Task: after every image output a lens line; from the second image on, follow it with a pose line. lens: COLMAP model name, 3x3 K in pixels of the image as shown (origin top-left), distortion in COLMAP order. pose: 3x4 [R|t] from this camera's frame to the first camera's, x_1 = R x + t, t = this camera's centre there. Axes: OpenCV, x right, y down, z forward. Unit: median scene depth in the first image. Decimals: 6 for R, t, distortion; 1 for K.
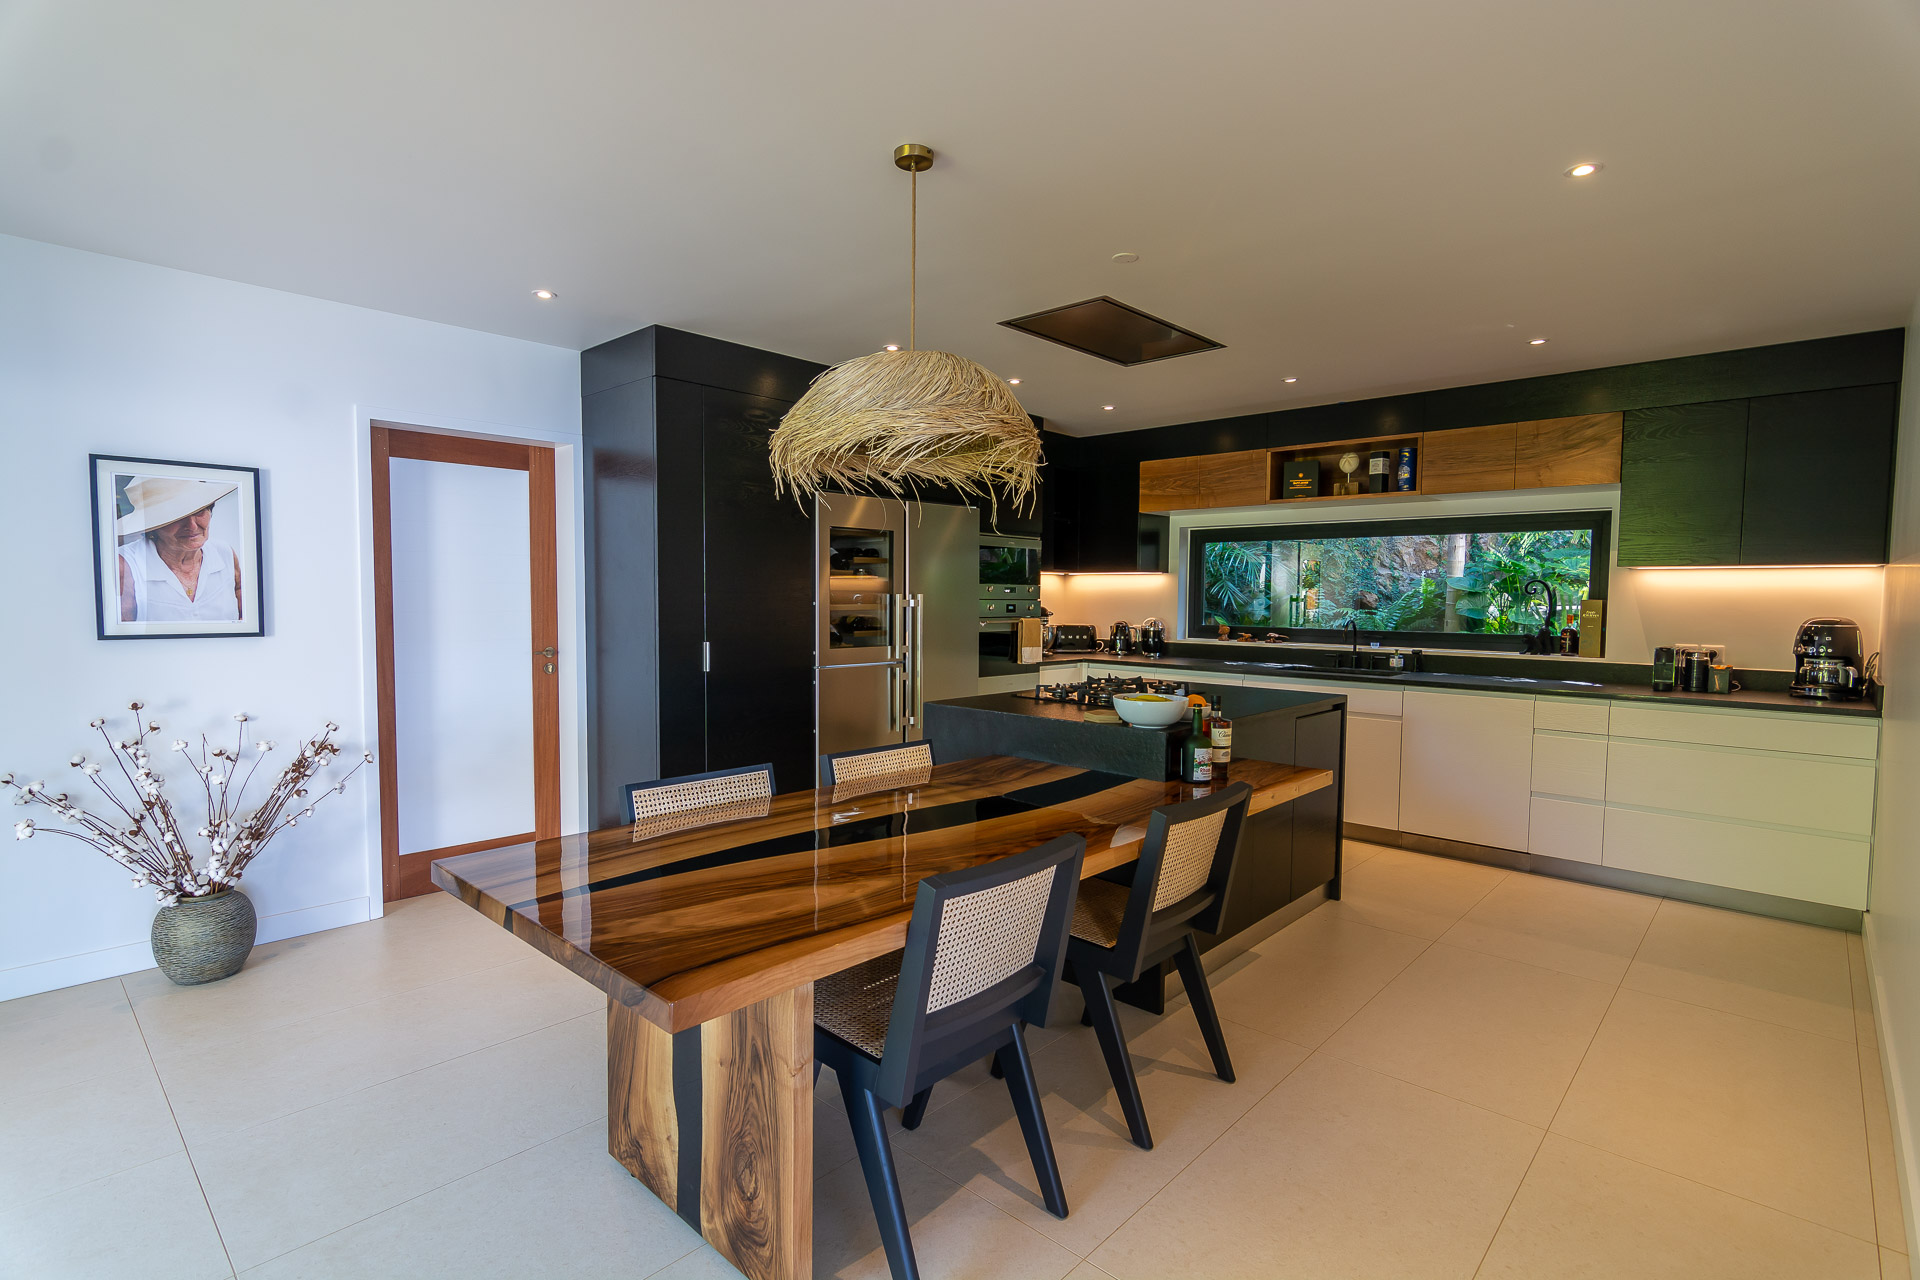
lens RADIAL K [[923.0, 0, 961.0], [0, 923.0, 646.4], [0, 0, 1]] dist [-0.031074, 0.000053]
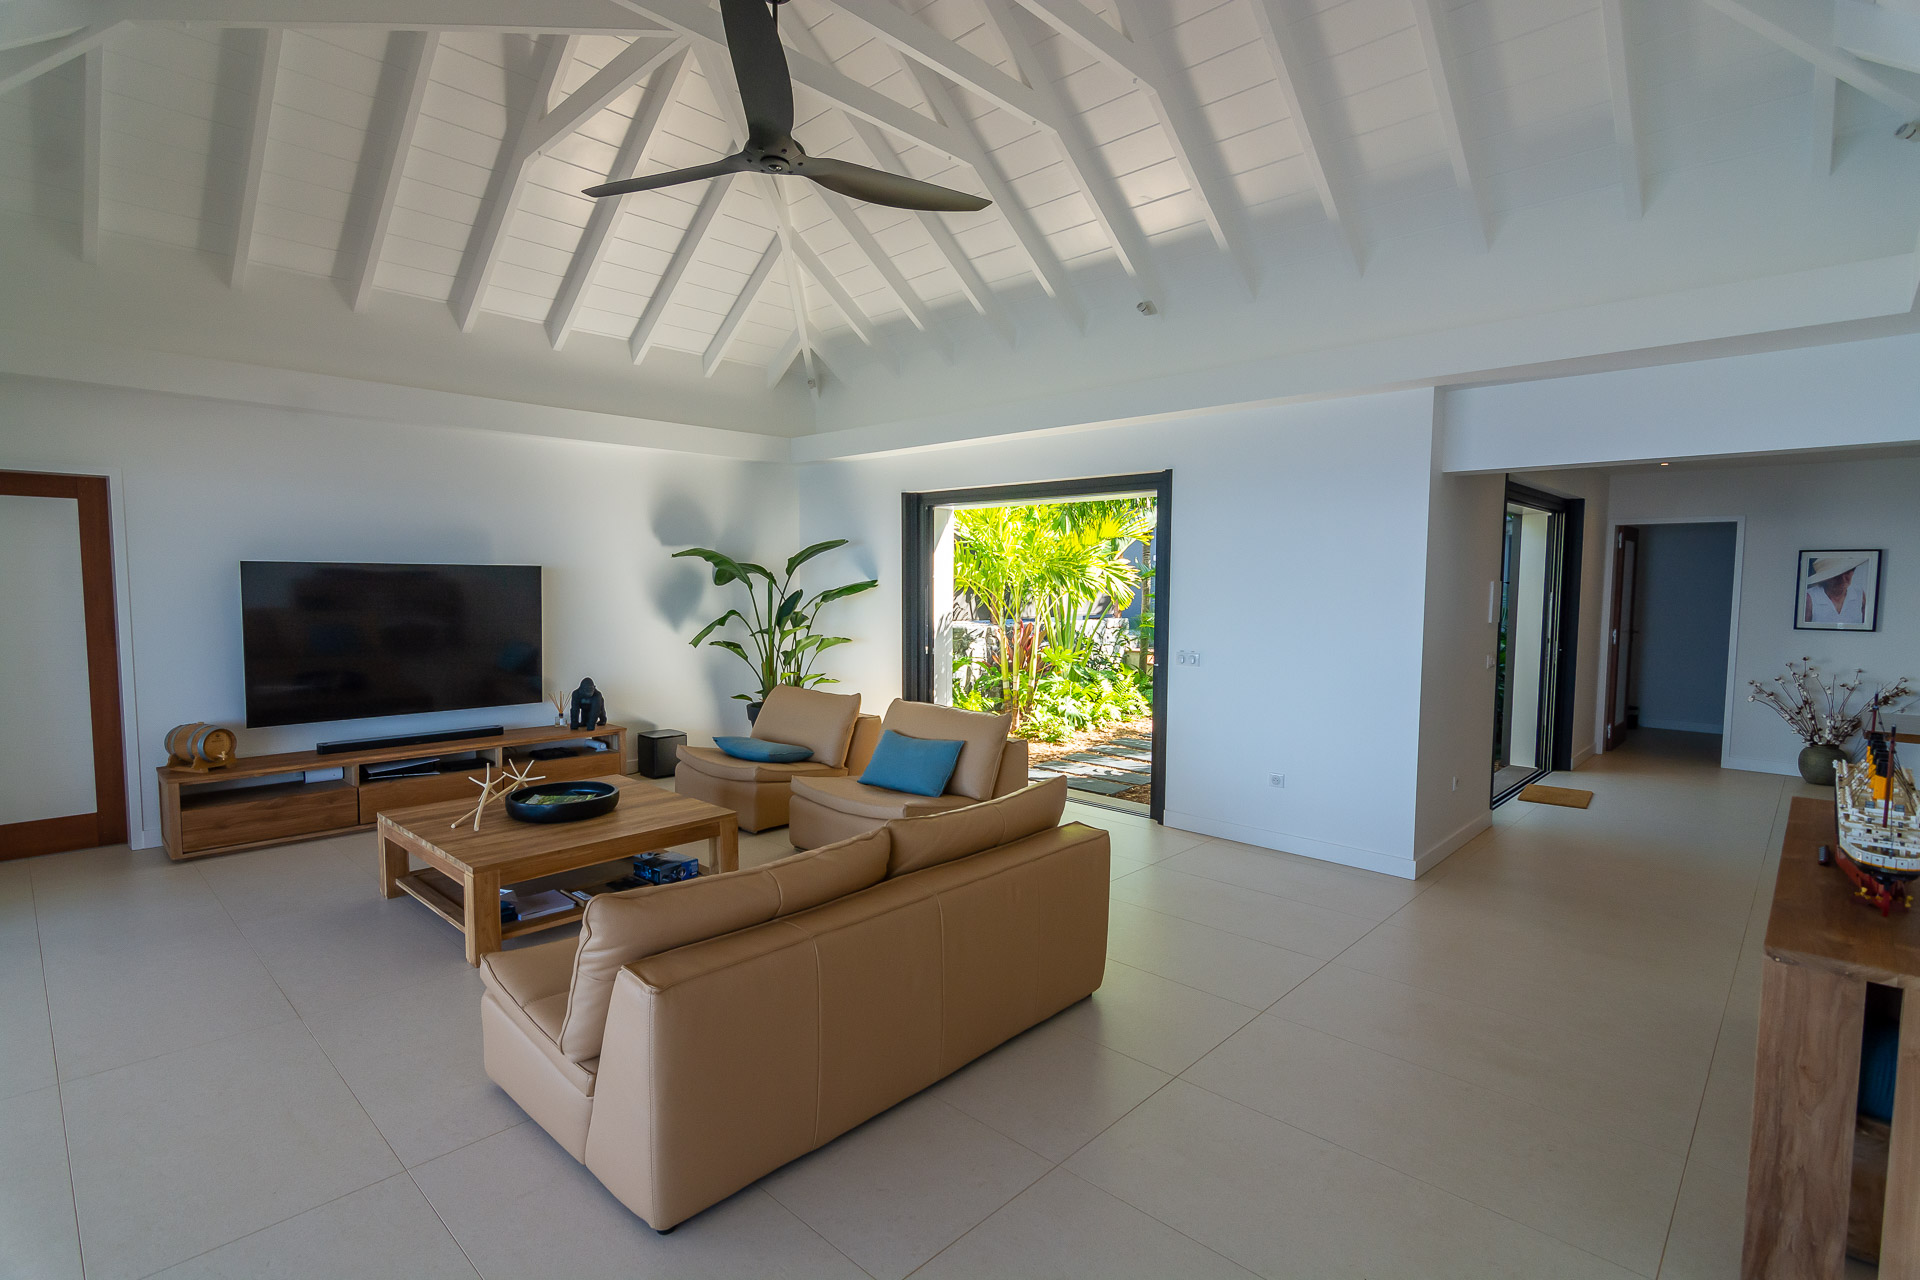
lens RADIAL K [[923.0, 0, 959.1], [0, 923.0, 651.6], [0, 0, 1]] dist [-0.031074, 0.000053]
pose [[-0.016164, 0.065151, -0.997744, 1.372560], [-0.069203, 0.995409, 0.066120, 0.045521], [0.997472, 0.070116, -0.011581, -1.107434]]
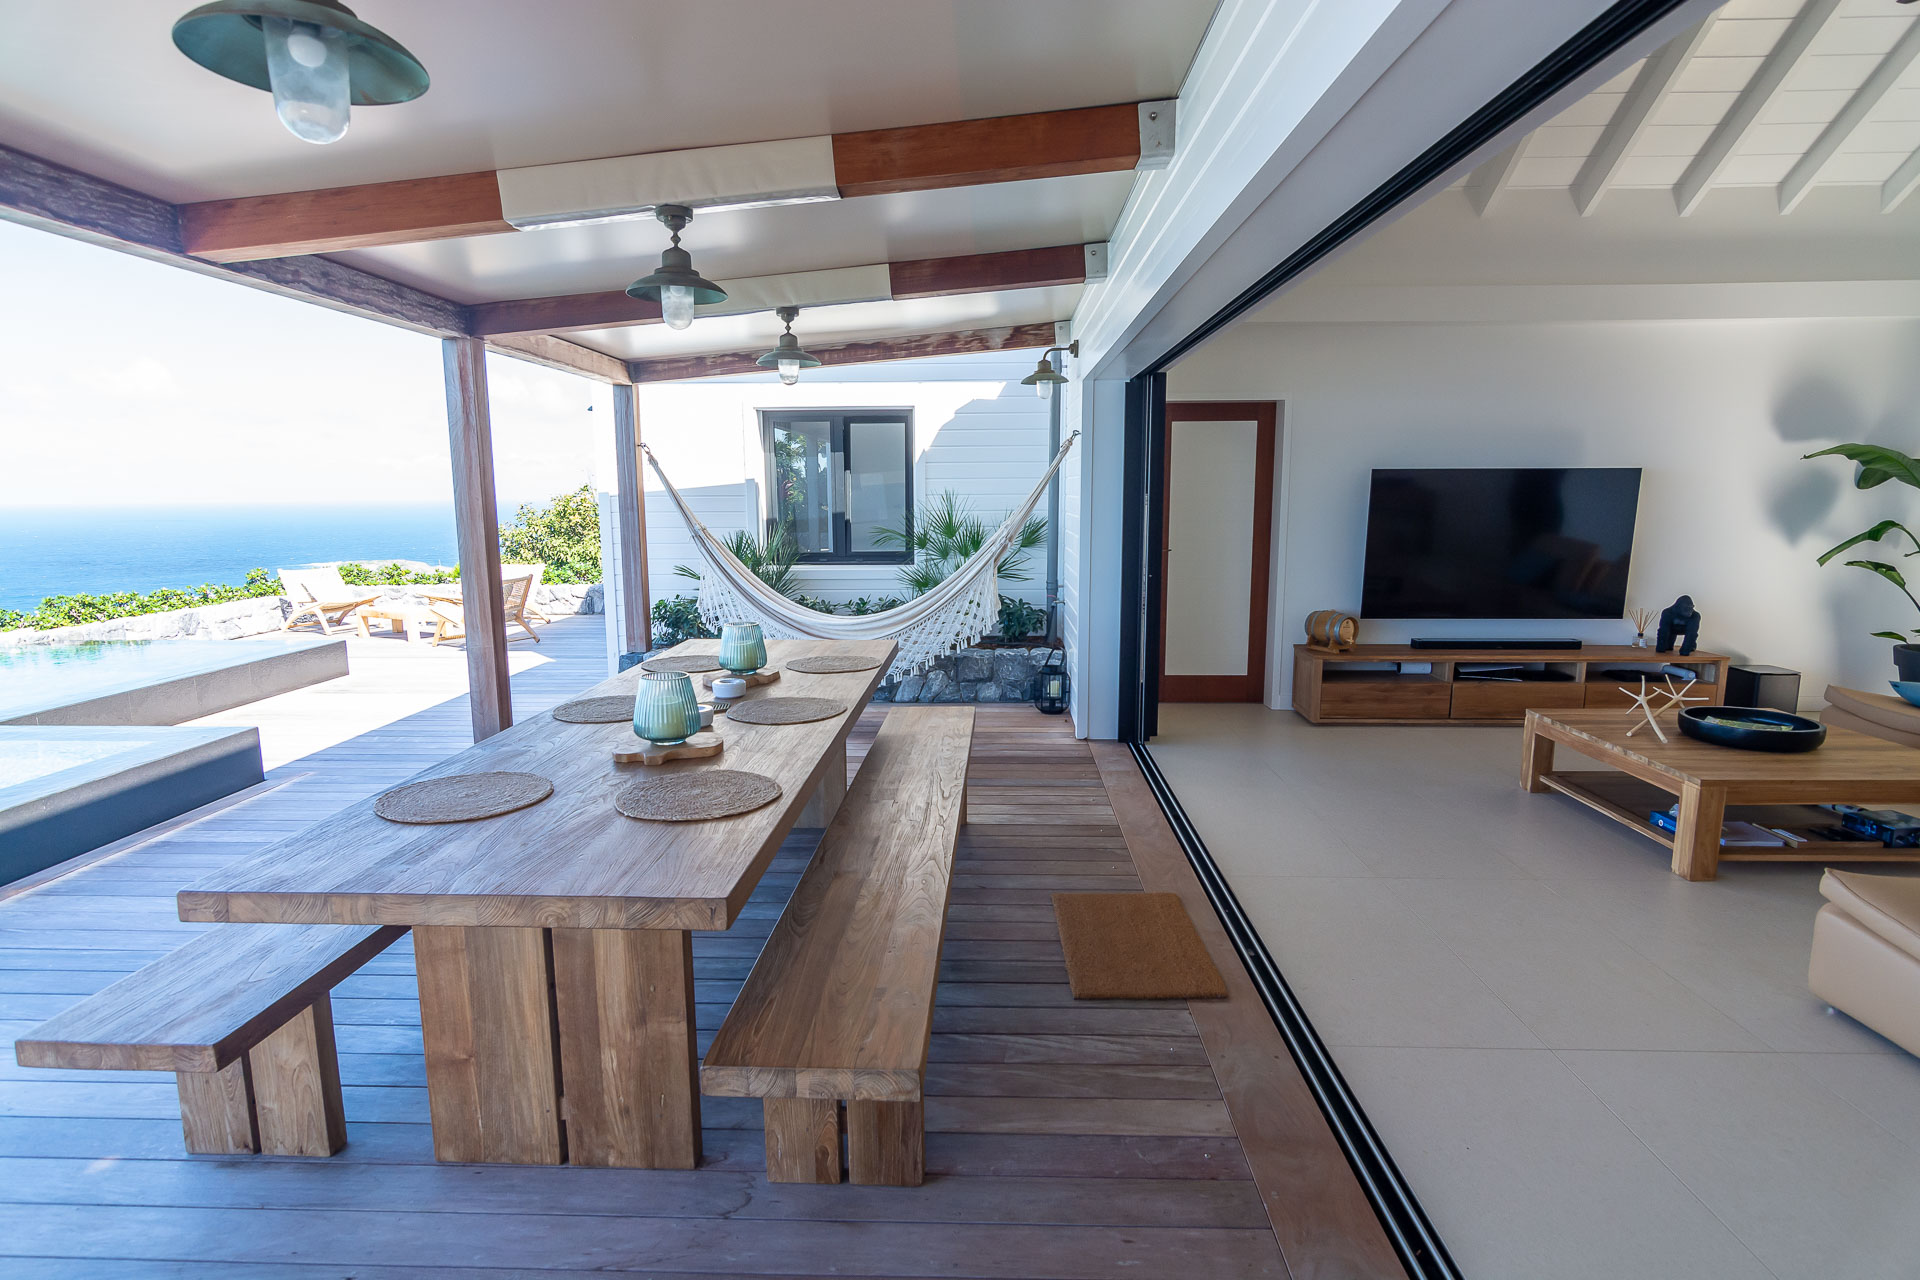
lens RADIAL K [[997.5, 0, 960.7], [0, 997.5, 643.8], [0, 0, 1]] dist [0.006768, 0.001983]
pose [[-0.756443, 0.092130, -0.647538, 2.143740], [-0.046232, 0.980022, 0.193442, 0.109011], [0.652424, 0.176265, -0.737071, -1.807728]]
